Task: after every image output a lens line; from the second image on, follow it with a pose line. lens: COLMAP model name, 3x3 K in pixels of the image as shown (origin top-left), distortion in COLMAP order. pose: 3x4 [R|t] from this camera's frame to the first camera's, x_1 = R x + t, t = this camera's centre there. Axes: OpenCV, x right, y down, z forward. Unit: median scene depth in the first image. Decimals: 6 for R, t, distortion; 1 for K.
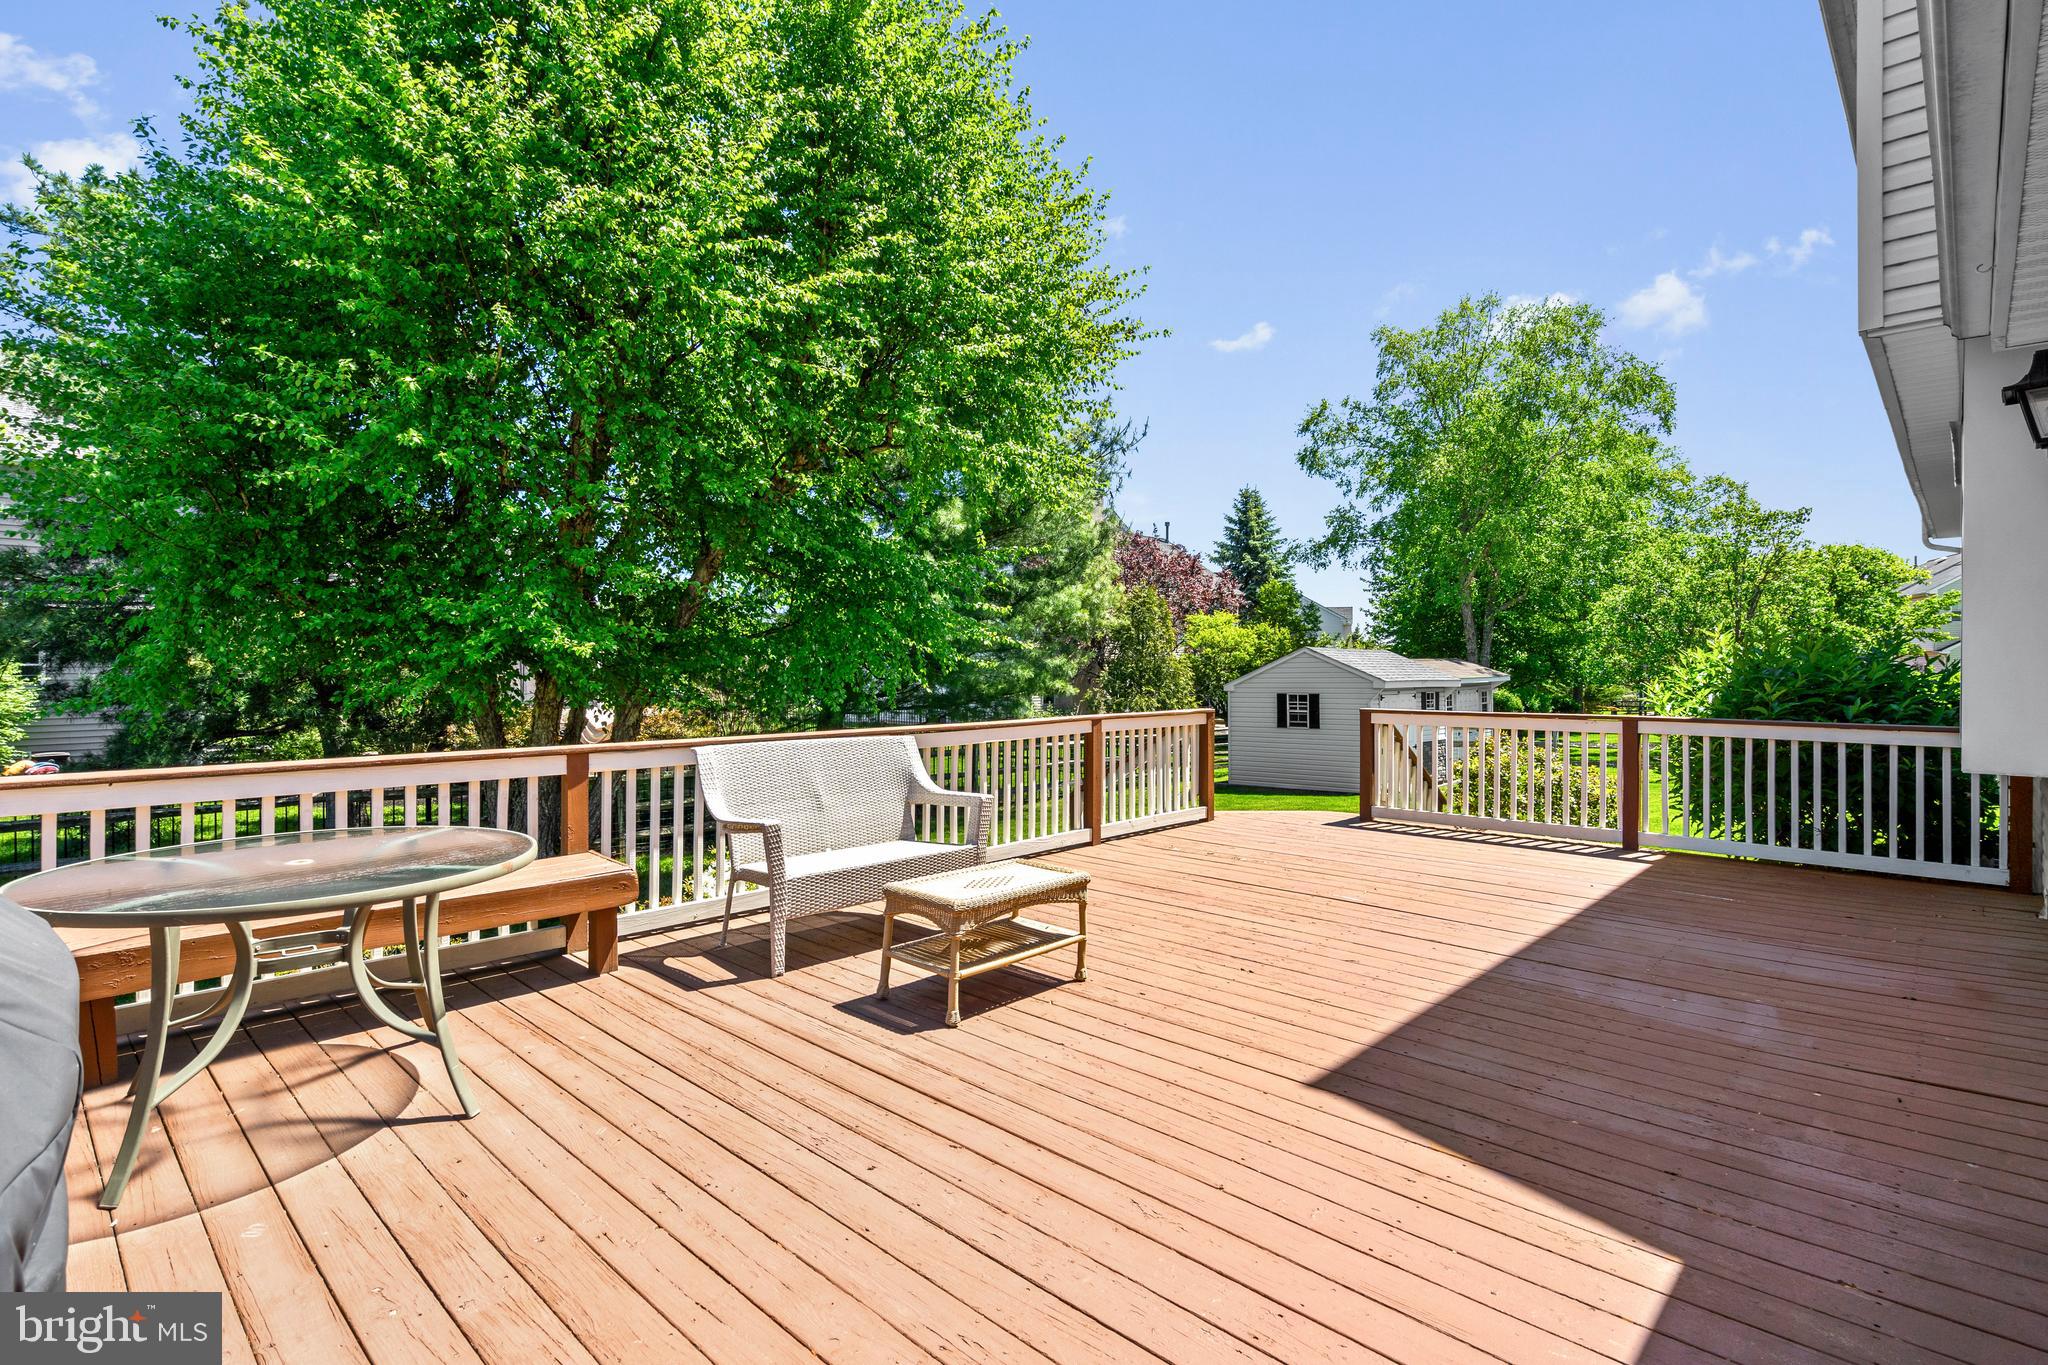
lens RADIAL K [[992.0, 0, 1028.7], [0, 992.0, 658.4], [0, 0, 1]] dist [0.028929, 0.000237]
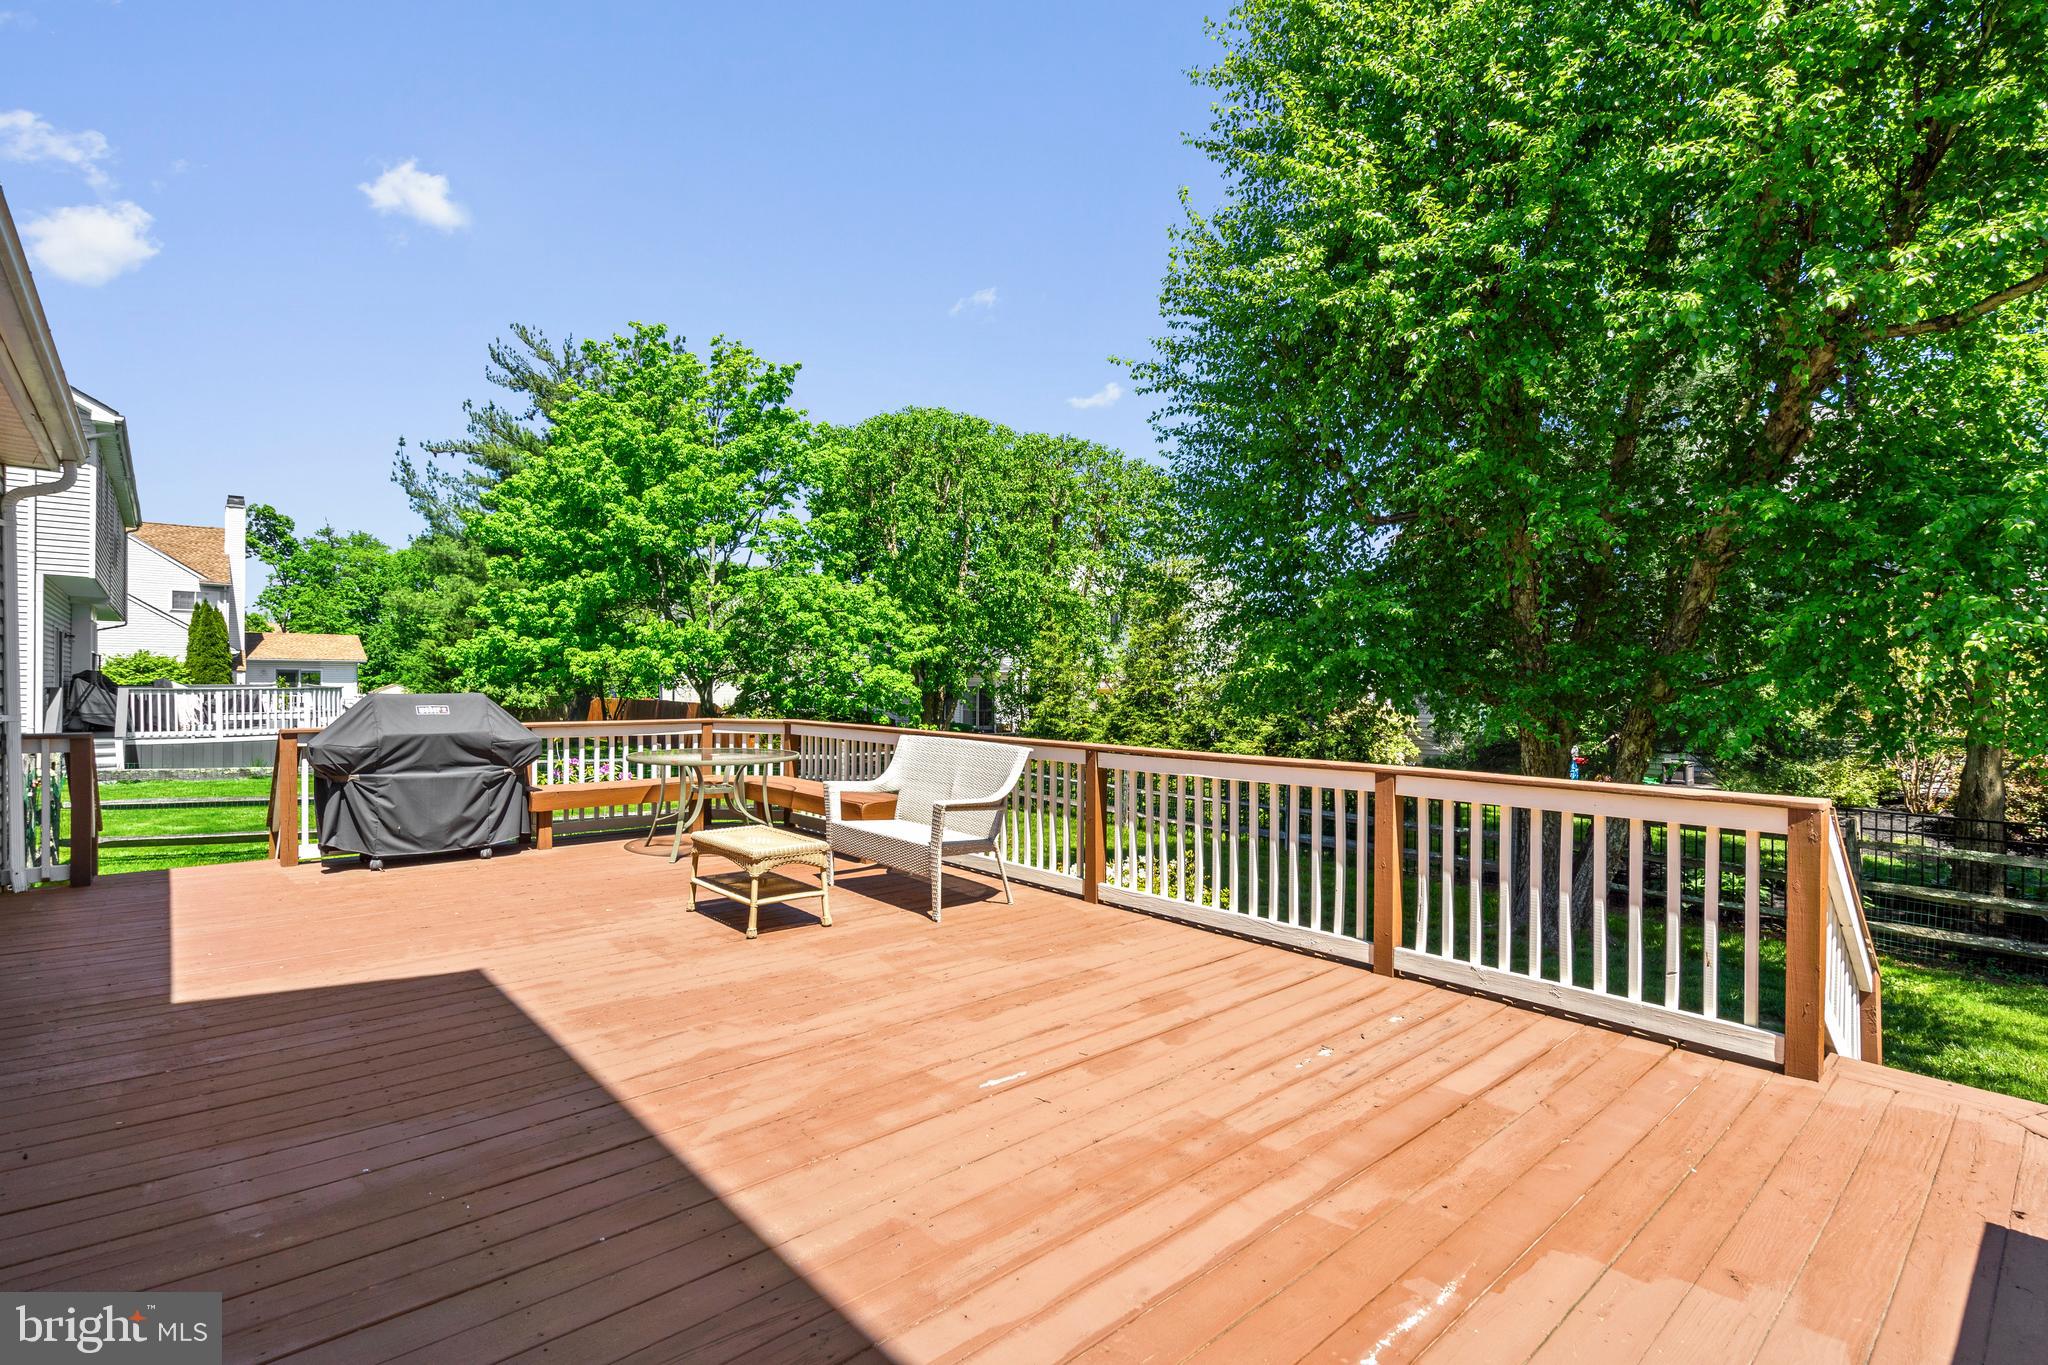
lens RADIAL K [[954.0, 0, 1024.0], [0, 954.0, 682.5], [0, 0, 1]] dist [0.002958, -0.000188]
pose [[-0.085582, -0.006355, -0.996311, 1.325838], [-0.006202, 0.999964, -0.005845, 0.015019], [0.996312, 0.005679, -0.085618, 1.589956]]
